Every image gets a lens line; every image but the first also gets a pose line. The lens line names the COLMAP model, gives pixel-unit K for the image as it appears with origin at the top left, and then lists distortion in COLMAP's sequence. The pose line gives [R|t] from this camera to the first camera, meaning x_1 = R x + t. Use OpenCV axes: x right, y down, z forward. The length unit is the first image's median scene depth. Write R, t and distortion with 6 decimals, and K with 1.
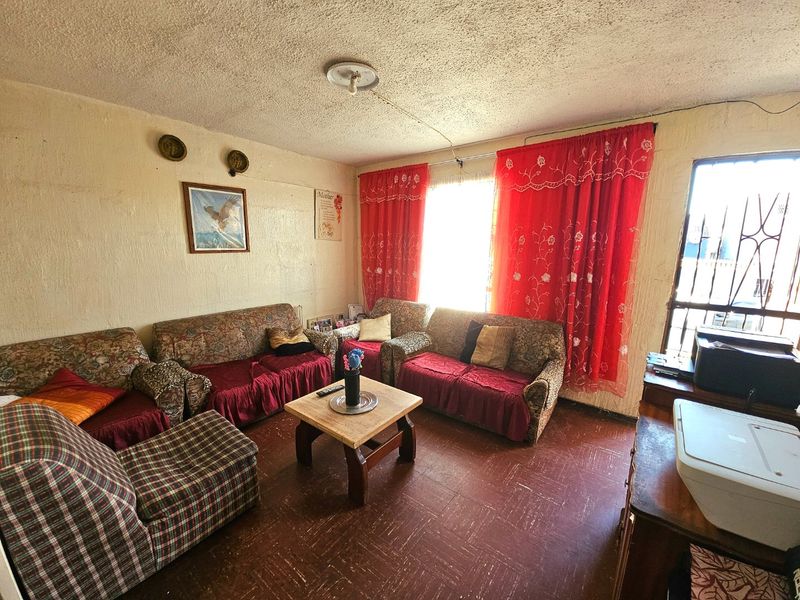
lens RADIAL K [[321.3, 0, 399.7], [0, 321.3, 305.0], [0, 0, 1]] dist [0.005231, -0.005354]
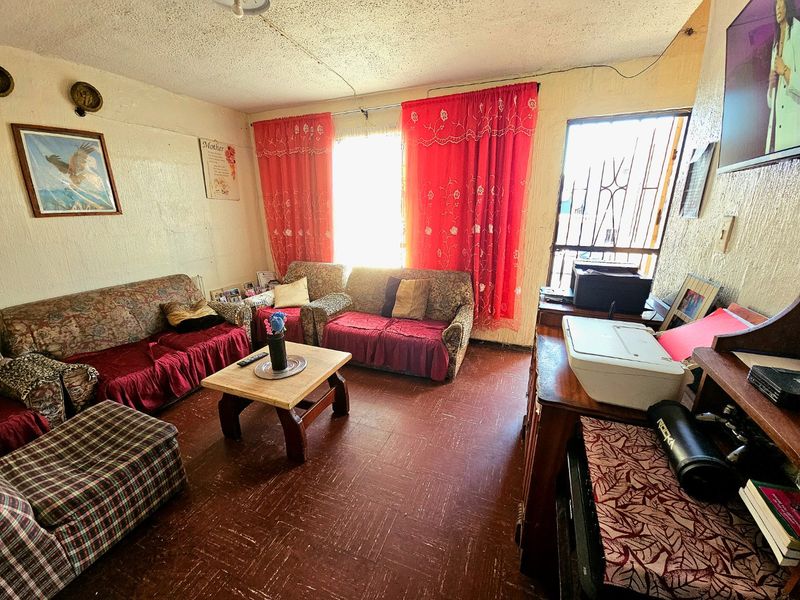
lens RADIAL K [[321.3, 0, 399.8], [0, 321.3, 305.0], [0, 0, 1]] dist [0.005231, -0.005354]
pose [[0.960280, -0.100445, 0.260334, -0.028448], [0.071934, 0.990542, 0.116845, 0.027466], [-0.269608, -0.093477, 0.958422, -0.004545]]
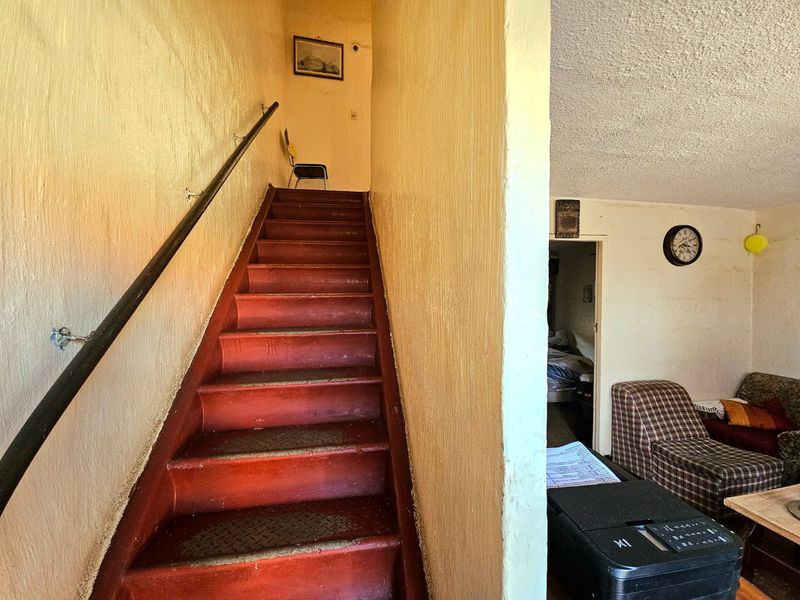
lens RADIAL K [[321.3, 0, 400.7], [0, 321.3, 303.9], [0, 0, 1]] dist [0.005231, -0.005354]
pose [[-0.667015, 0.004301, -0.745032, 0.952093], [-0.147228, 0.979504, 0.137466, -0.135945], [0.730352, 0.201381, -0.652711, 0.565924]]
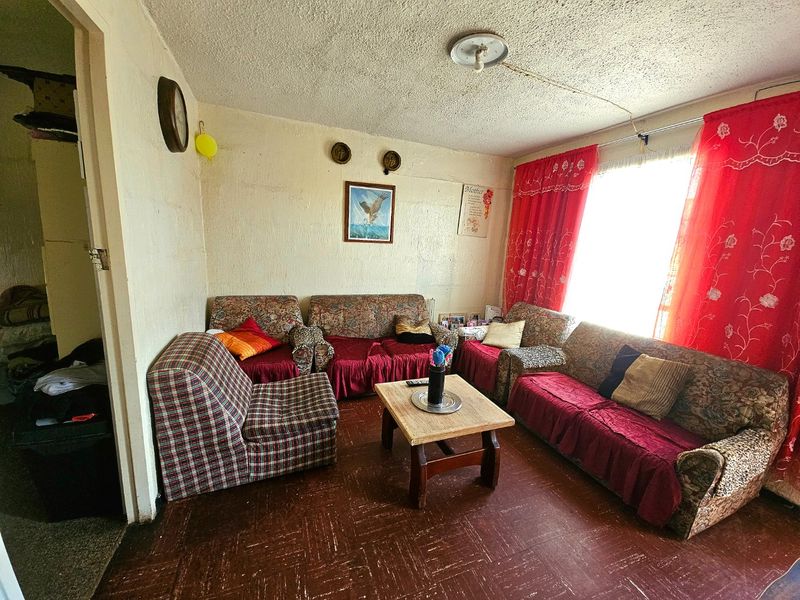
lens RADIAL K [[321.3, 0, 399.4], [0, 321.3, 305.1], [0, 0, 1]] dist [0.005231, -0.005354]
pose [[0.856902, 0.136106, -0.497187, 0.172272], [-0.139816, 0.989724, 0.029966, 0.009111], [0.496156, 0.043836, 0.867126, 0.097347]]
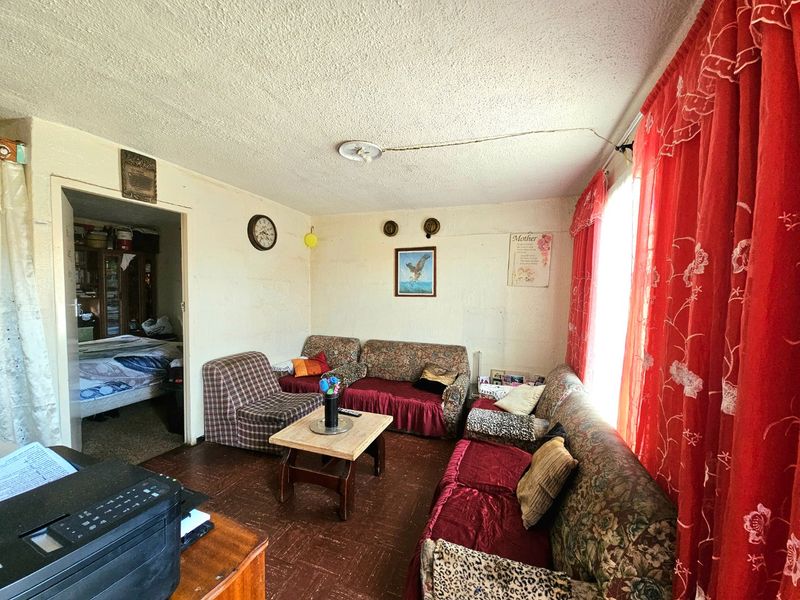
lens RADIAL K [[321.3, 0, 397.4], [0, 321.3, 304.4], [0, 0, 1]] dist [0.005231, -0.005354]
pose [[0.302851, 0.035708, -0.952369, 0.856264], [-0.189015, 0.981698, -0.023298, -0.112763], [0.934106, 0.187067, 0.304058, 0.692637]]
